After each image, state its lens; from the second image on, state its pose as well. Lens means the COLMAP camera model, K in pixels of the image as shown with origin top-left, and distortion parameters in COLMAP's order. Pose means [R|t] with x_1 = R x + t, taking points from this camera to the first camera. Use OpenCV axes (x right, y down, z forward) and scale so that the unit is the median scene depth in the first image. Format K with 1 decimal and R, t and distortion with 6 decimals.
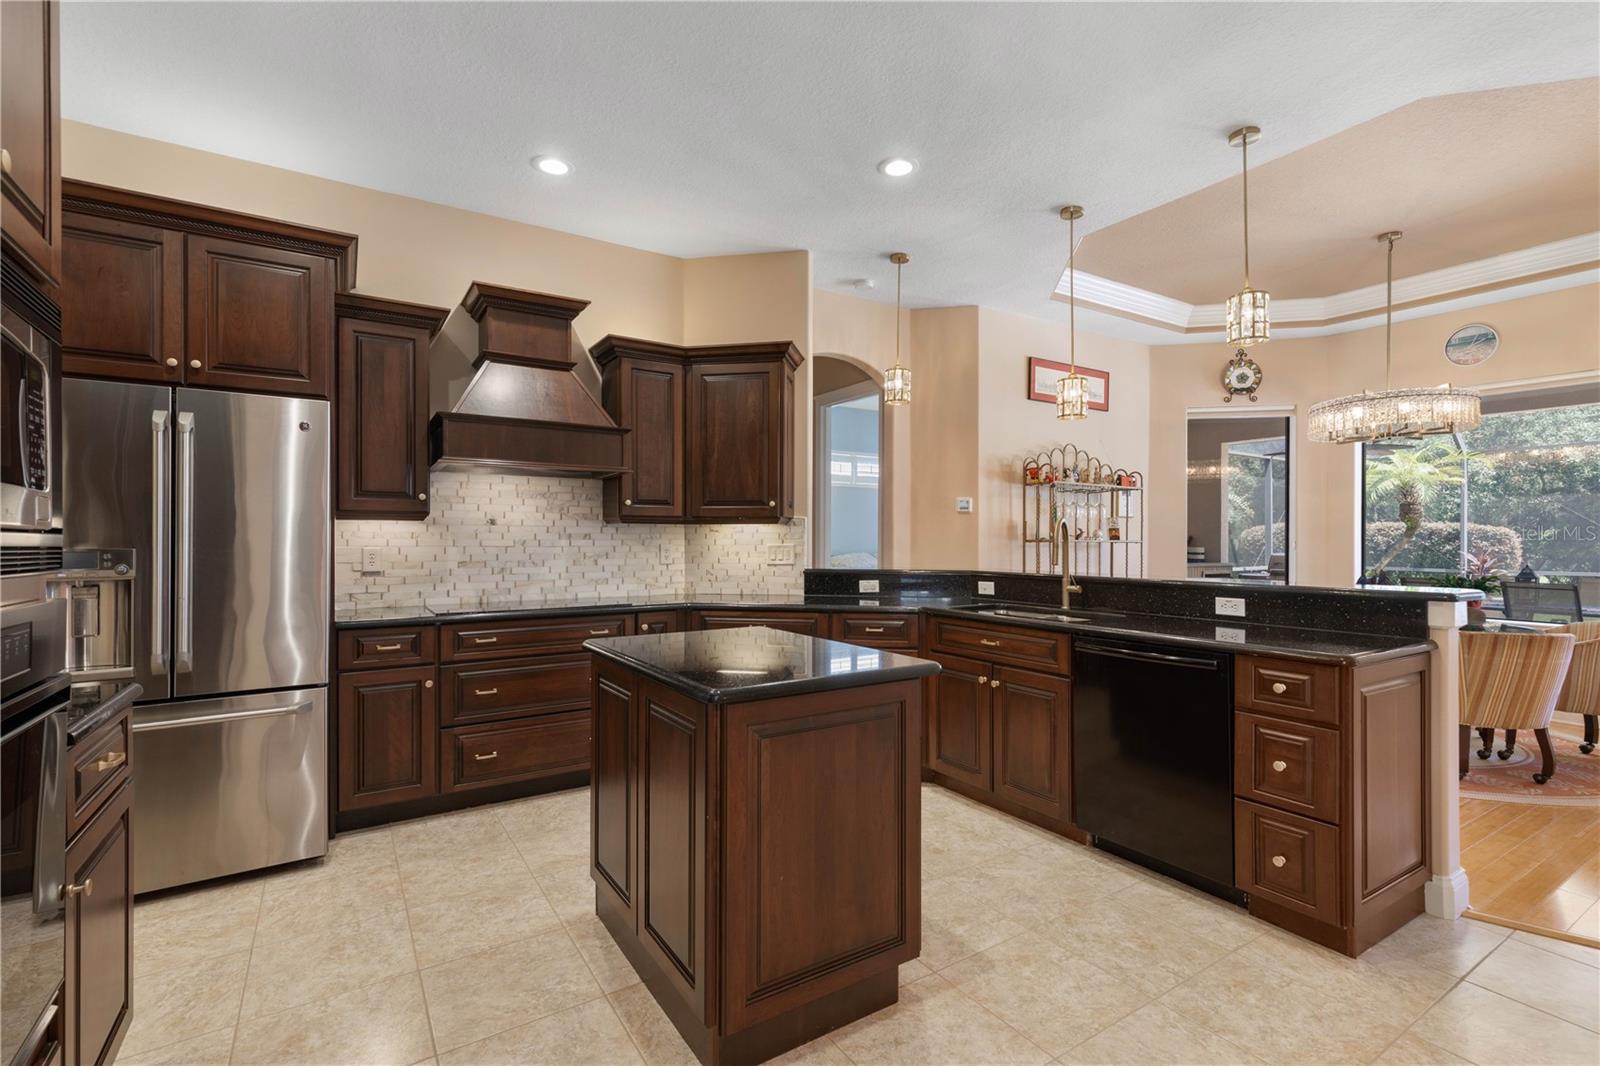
lens RADIAL K [[731.9, 0, 811.6], [0, 731.9, 542.0], [0, 0, 1]] dist [0.005487, 0.000908]
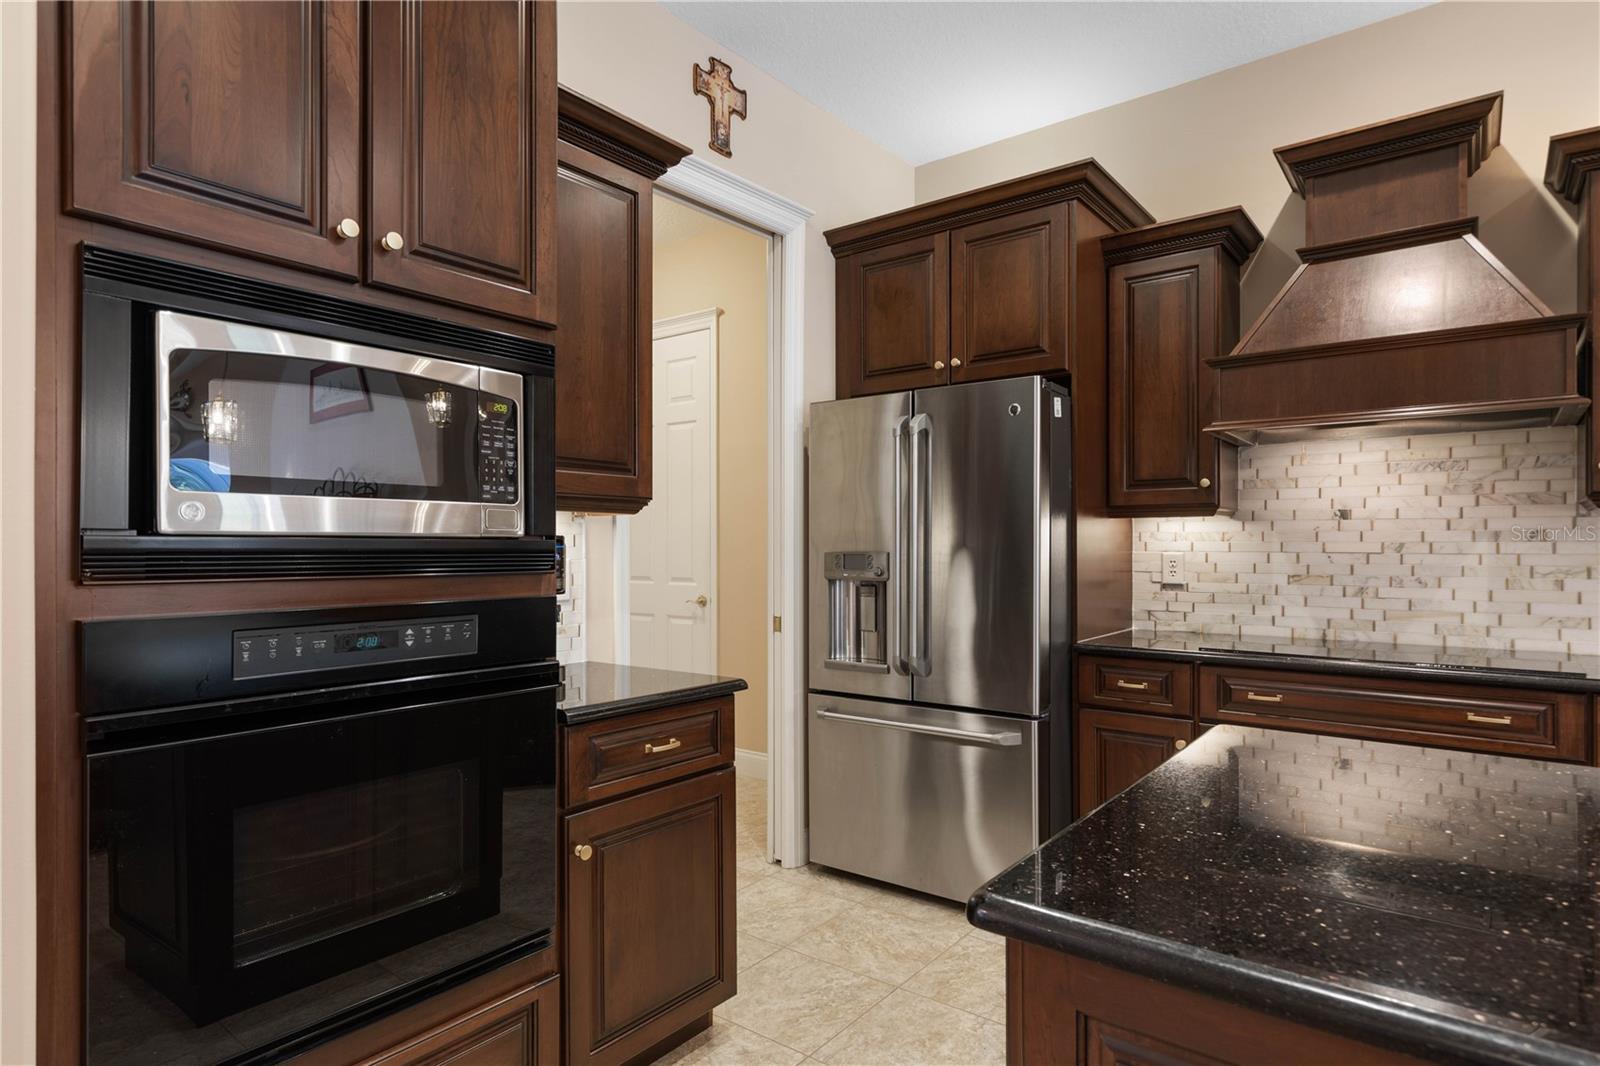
lens RADIAL K [[878.7, 0, 791.4], [0, 878.7, 545.5], [0, 0, 1]] dist [0.004556, -0.001669]
pose [[0.311991, 0.002694, -0.950081, 0.141567], [-0.000550, 0.999996, 0.002655, -0.002048], [0.950085, -0.000306, 0.311991, 0.308467]]
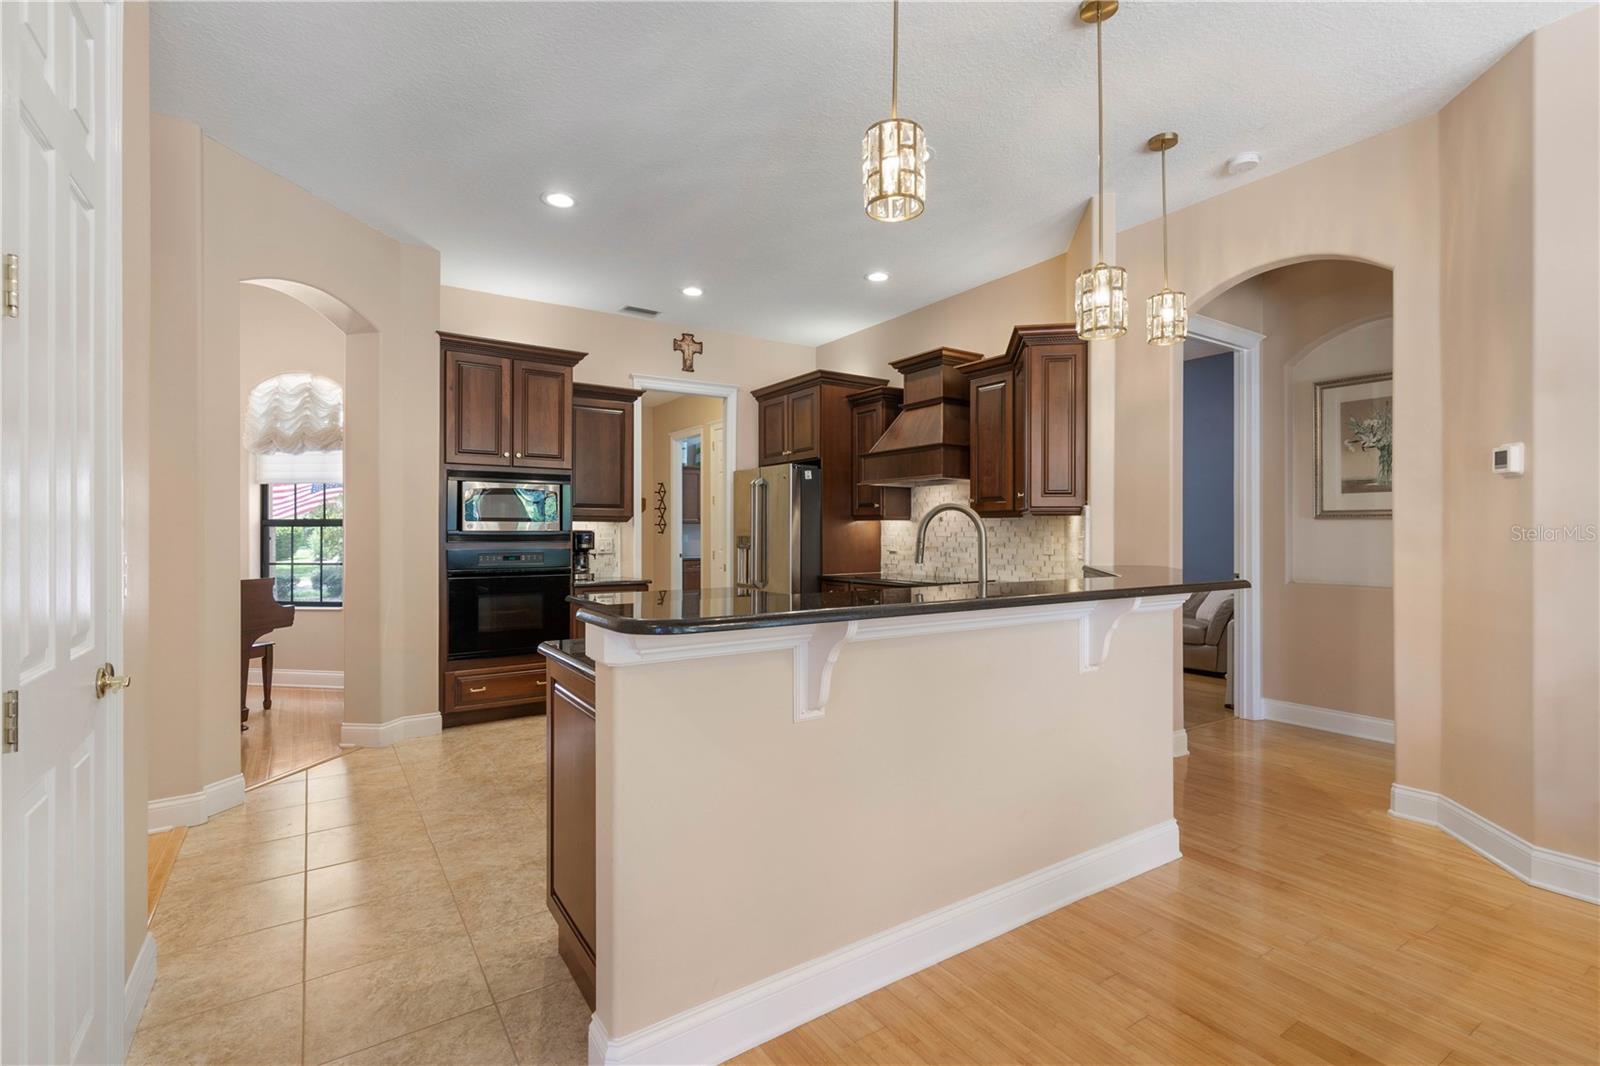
lens RADIAL K [[731.9, 0, 810.0], [0, 731.9, 532.0], [0, 0, 1]] dist [0.005487, 0.000908]
pose [[0.015094, 0.000109, -0.999886, 0.965777], [0.001169, 0.999999, 0.000127, -0.003384], [0.999885, -0.001171, 0.015094, 0.735453]]
